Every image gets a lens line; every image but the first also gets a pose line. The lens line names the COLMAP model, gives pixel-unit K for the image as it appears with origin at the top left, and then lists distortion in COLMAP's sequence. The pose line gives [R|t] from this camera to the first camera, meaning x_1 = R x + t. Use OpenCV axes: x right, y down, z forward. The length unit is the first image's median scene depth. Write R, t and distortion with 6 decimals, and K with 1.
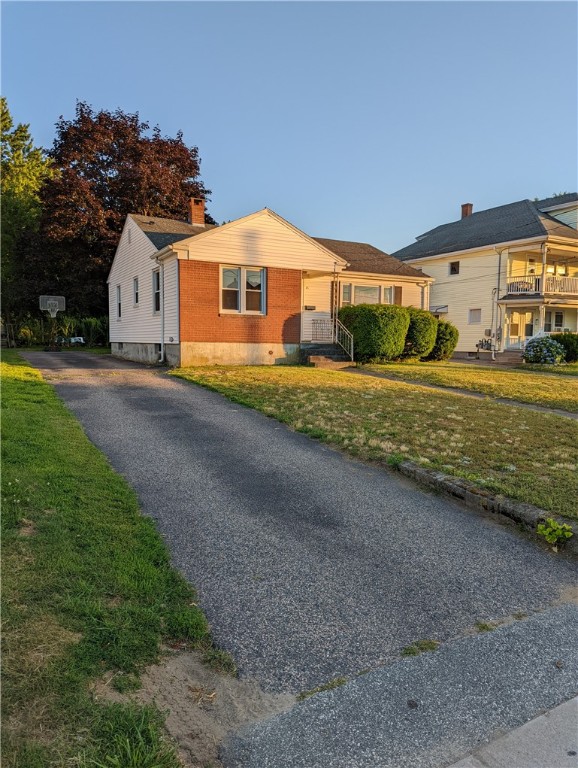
lens RADIAL K [[537.3, 0, 289.0], [0, 537.3, 384.0], [0, 0, 1]] dist [-0.002855, -0.000785]
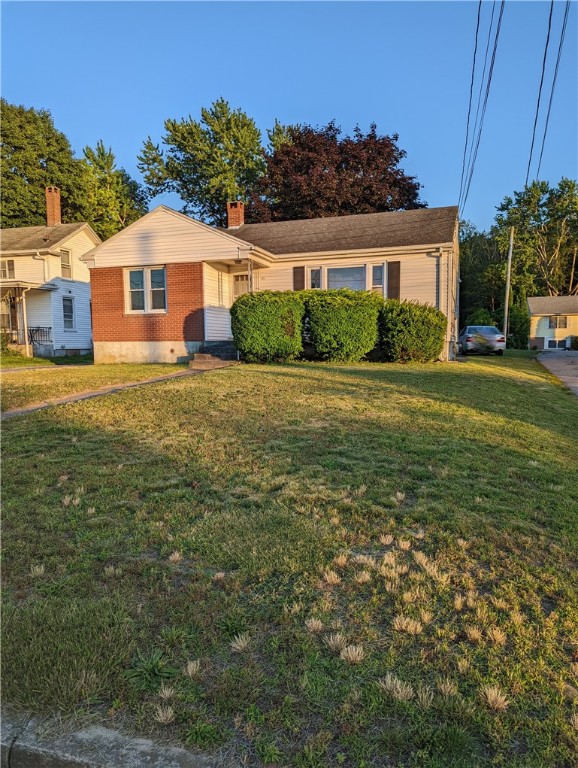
lens RADIAL K [[537.3, 0, 289.0], [0, 537.3, 384.0], [0, 0, 1]] dist [-0.002855, -0.000785]
pose [[0.667311, 0.037276, -0.743846, 0.837186], [-0.044263, 0.998966, 0.010351, -0.017786], [0.743462, 0.026018, 0.668271, 0.506386]]
